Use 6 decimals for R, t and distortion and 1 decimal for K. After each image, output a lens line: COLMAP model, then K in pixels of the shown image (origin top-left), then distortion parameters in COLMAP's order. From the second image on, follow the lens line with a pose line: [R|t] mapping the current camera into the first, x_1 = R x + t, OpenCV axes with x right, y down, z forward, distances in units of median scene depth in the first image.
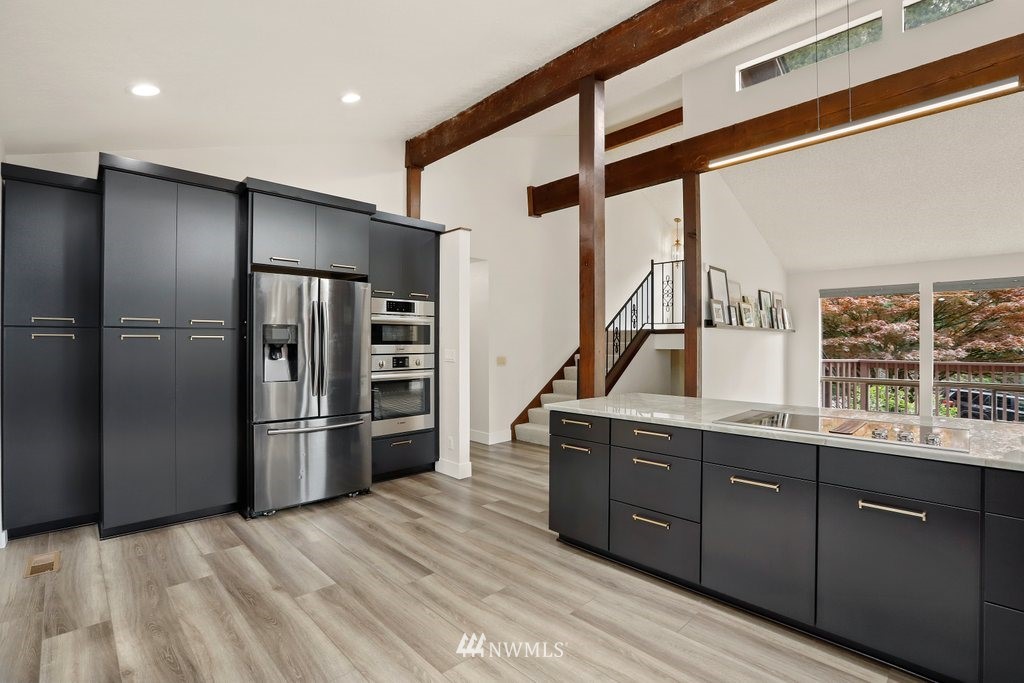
lens RADIAL K [[466.3, 0, 512.3], [0, 466.3, 341.9], [0, 0, 1]] dist [-0.035595, 0.004833]
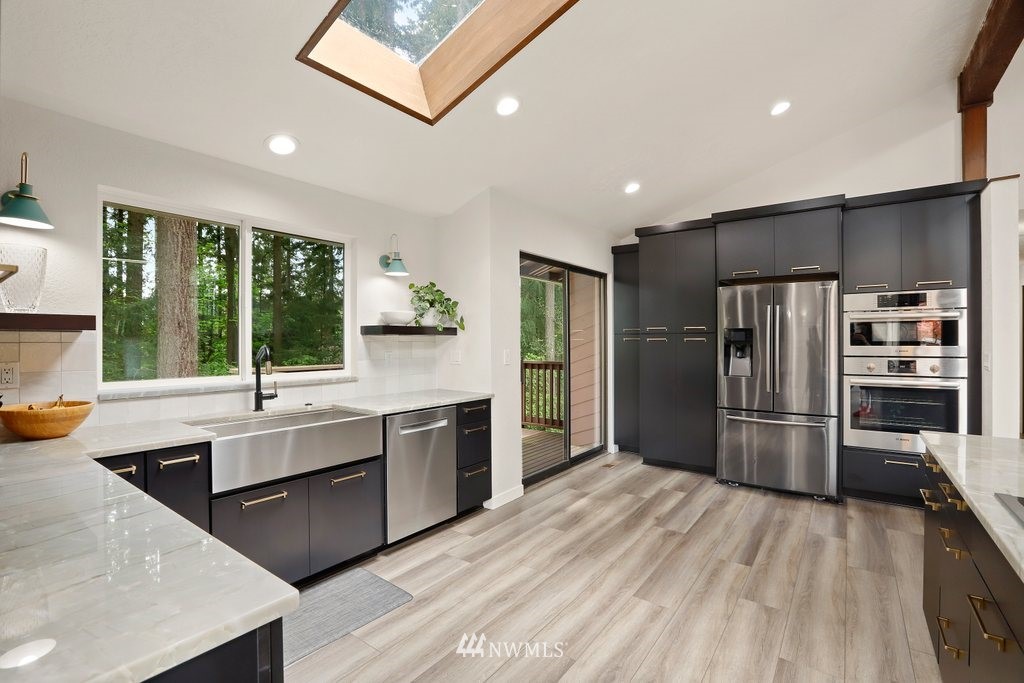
lens RADIAL K [[466.3, 0, 513.9], [0, 466.3, 340.9], [0, 0, 1]] dist [-0.035595, 0.004833]
pose [[0.154638, -0.002292, -0.987969, 0.659418], [0.007051, 0.999974, -0.001216, -0.009389], [0.987946, -0.006779, 0.154650, 0.271618]]
